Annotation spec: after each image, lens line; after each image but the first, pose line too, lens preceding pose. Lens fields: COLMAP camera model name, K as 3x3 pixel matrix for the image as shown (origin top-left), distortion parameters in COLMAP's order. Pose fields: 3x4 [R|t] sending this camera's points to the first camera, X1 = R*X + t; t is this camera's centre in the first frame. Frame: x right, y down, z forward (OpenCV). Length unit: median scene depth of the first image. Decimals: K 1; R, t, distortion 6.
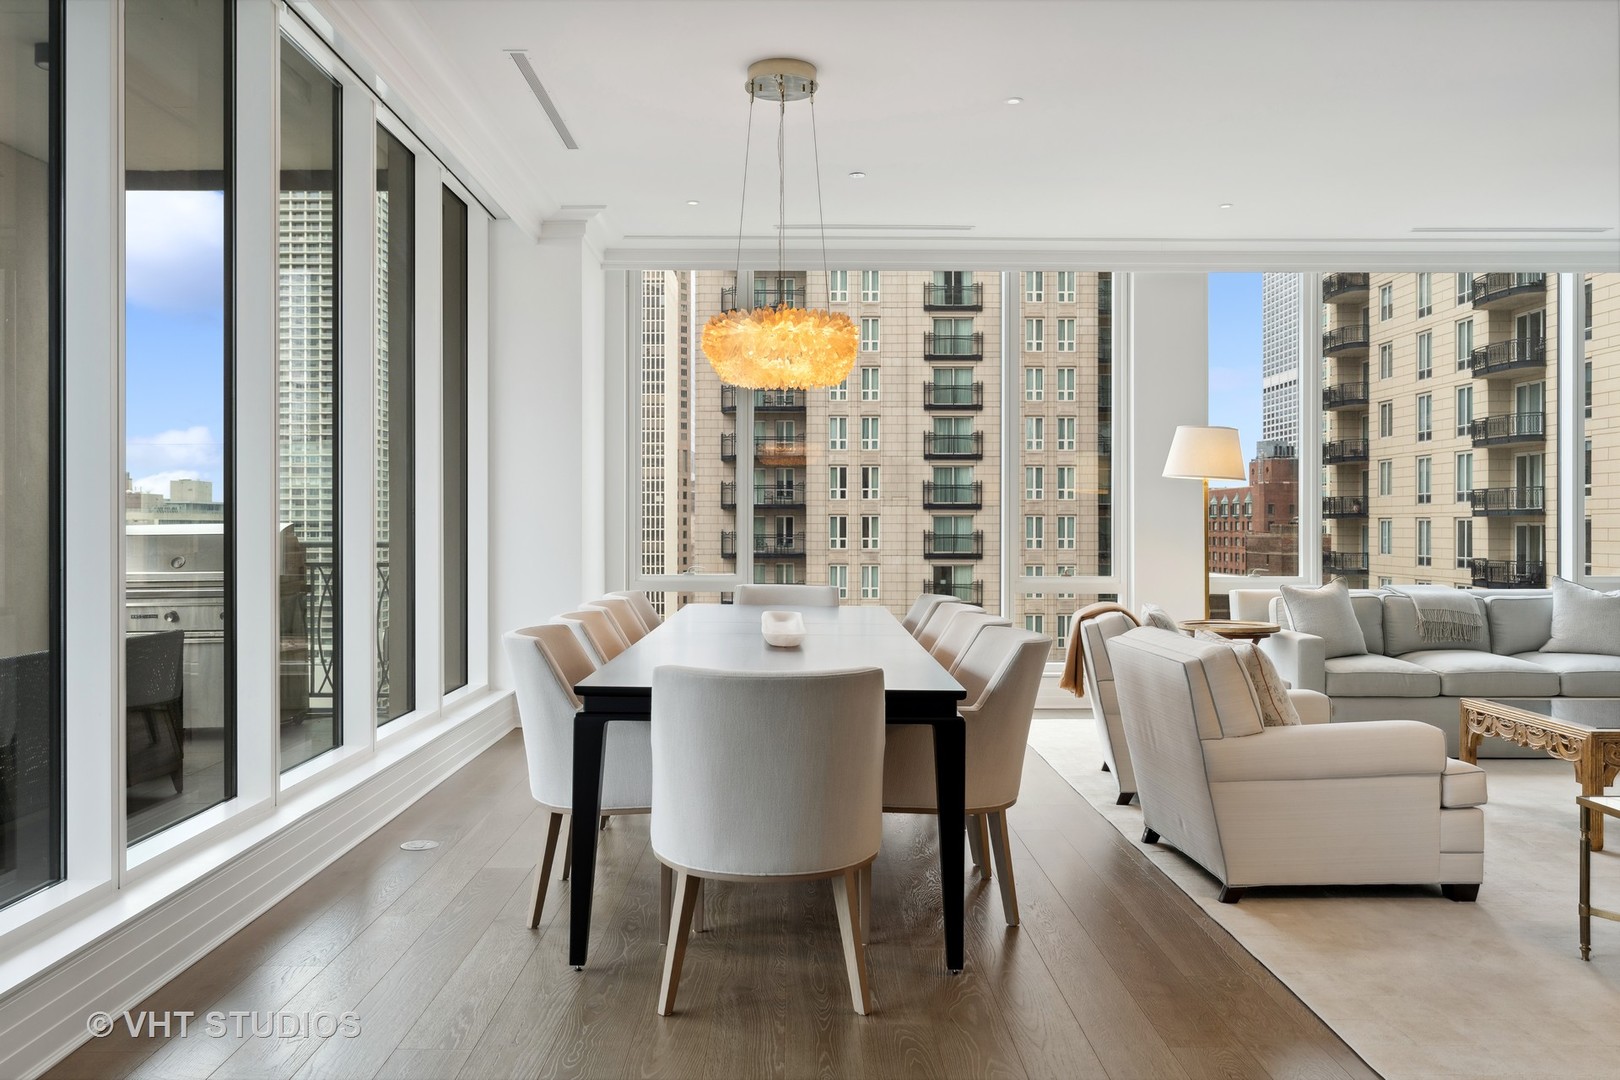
lens RADIAL K [[1244.1, 0, 762.2], [0, 1244.1, 522.9], [0, 0, 1]] dist [-0.001406, -0.001363]
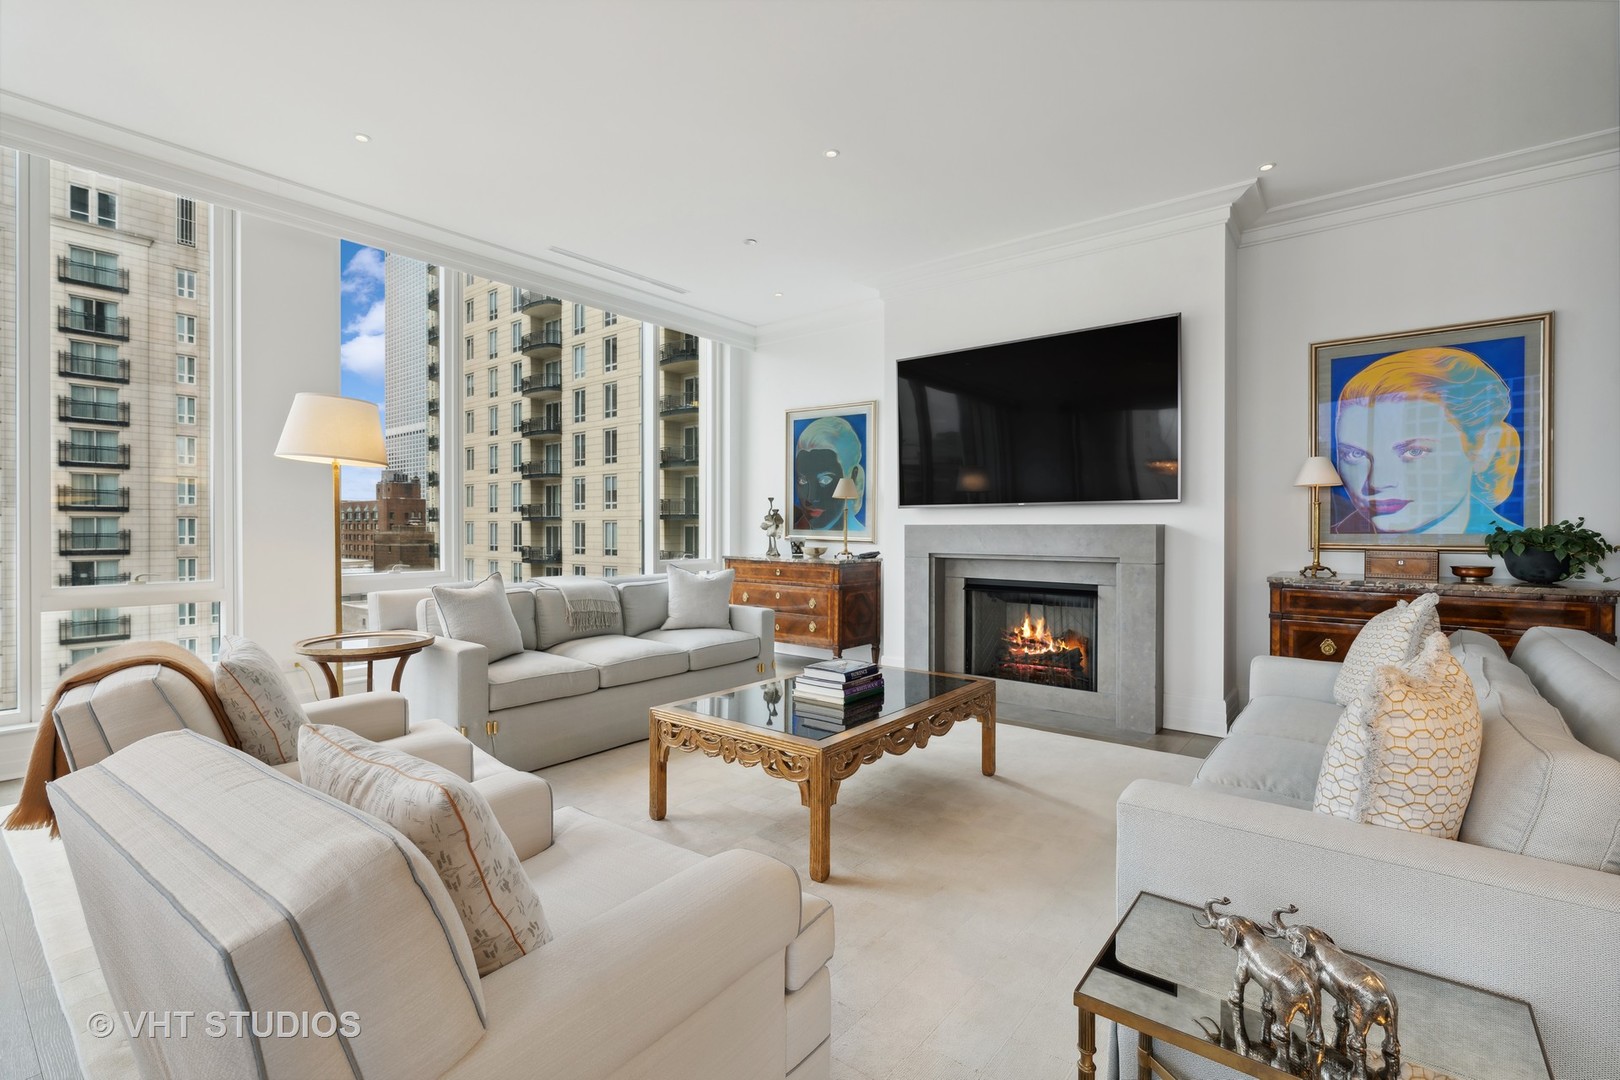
lens RADIAL K [[747.0, 0, 815.9], [0, 747.0, 532.7], [0, 0, 1]] dist [-0.001231, 0.001210]
pose [[0.616486, -0.004797, 0.787351, 0.026611], [-0.003061, 0.999959, 0.008489, 0.001105], [-0.787360, -0.007643, 0.616446, 0.072624]]
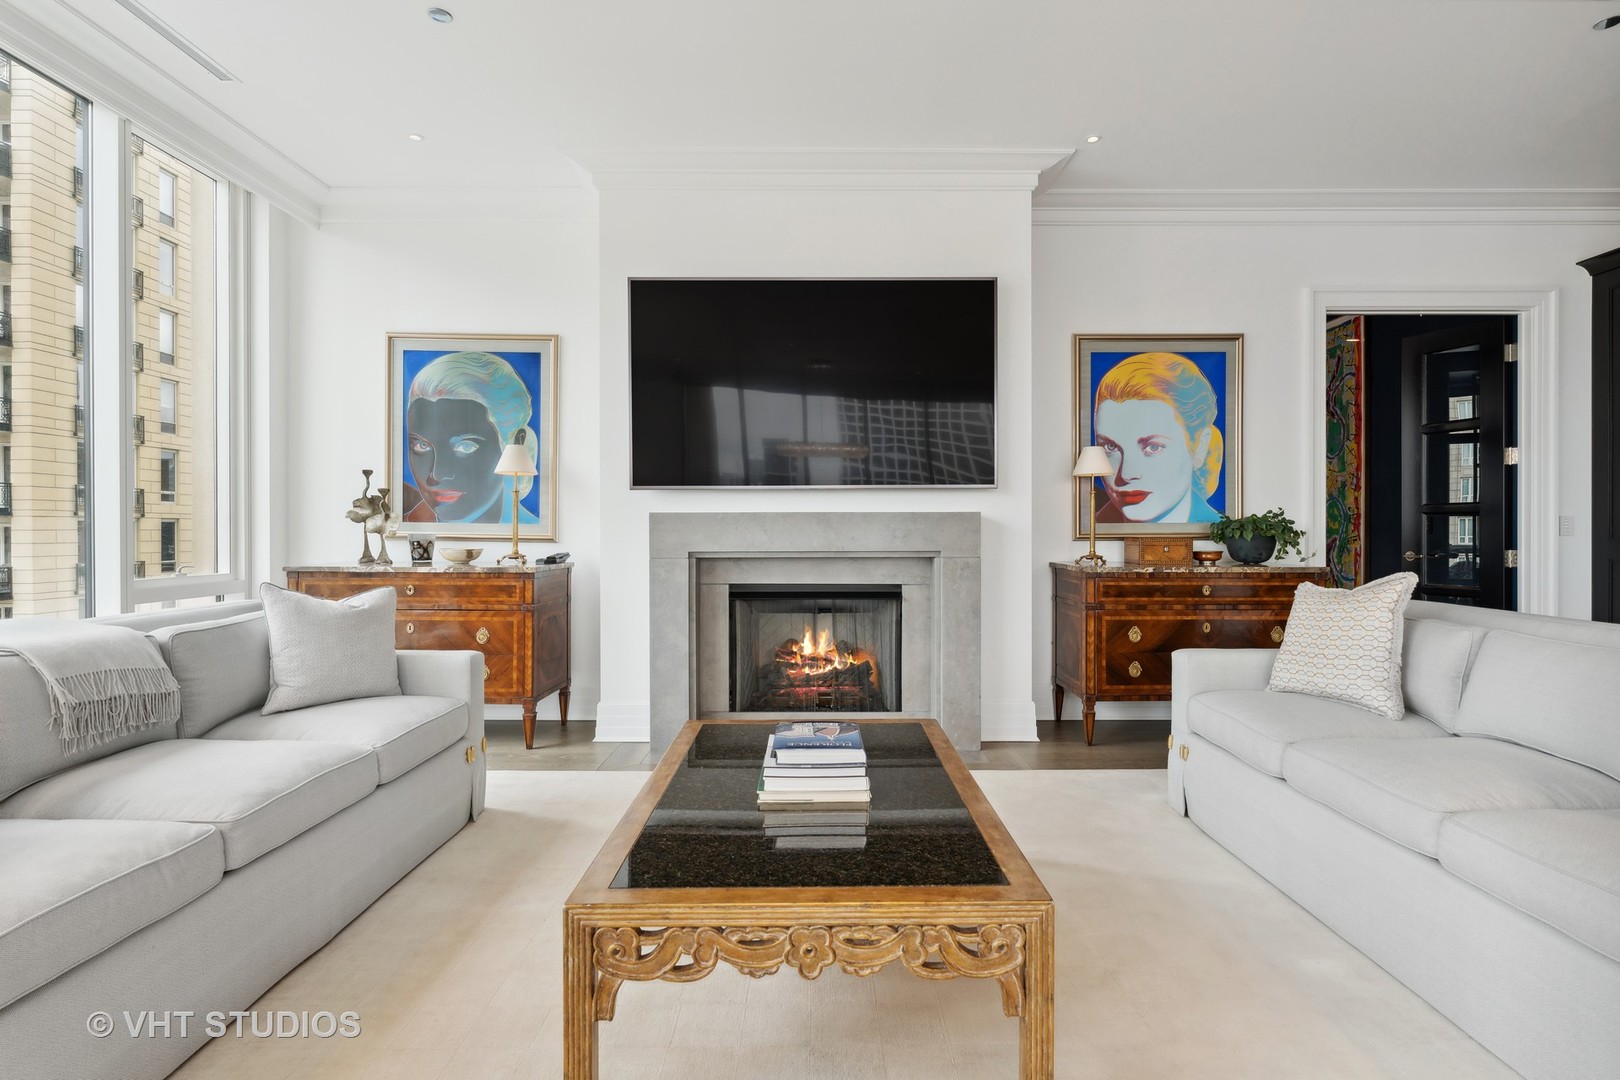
lens RADIAL K [[792.0, 0, 802.8], [0, 792.0, 535.8], [0, 0, 1]] dist [0.001809, -0.000809]
pose [[-0.019136, -0.006041, 0.999799, 0.067334], [-0.000401, 0.999982, 0.006034, 0.006571], [-0.999817, -0.000285, -0.019138, 0.217749]]
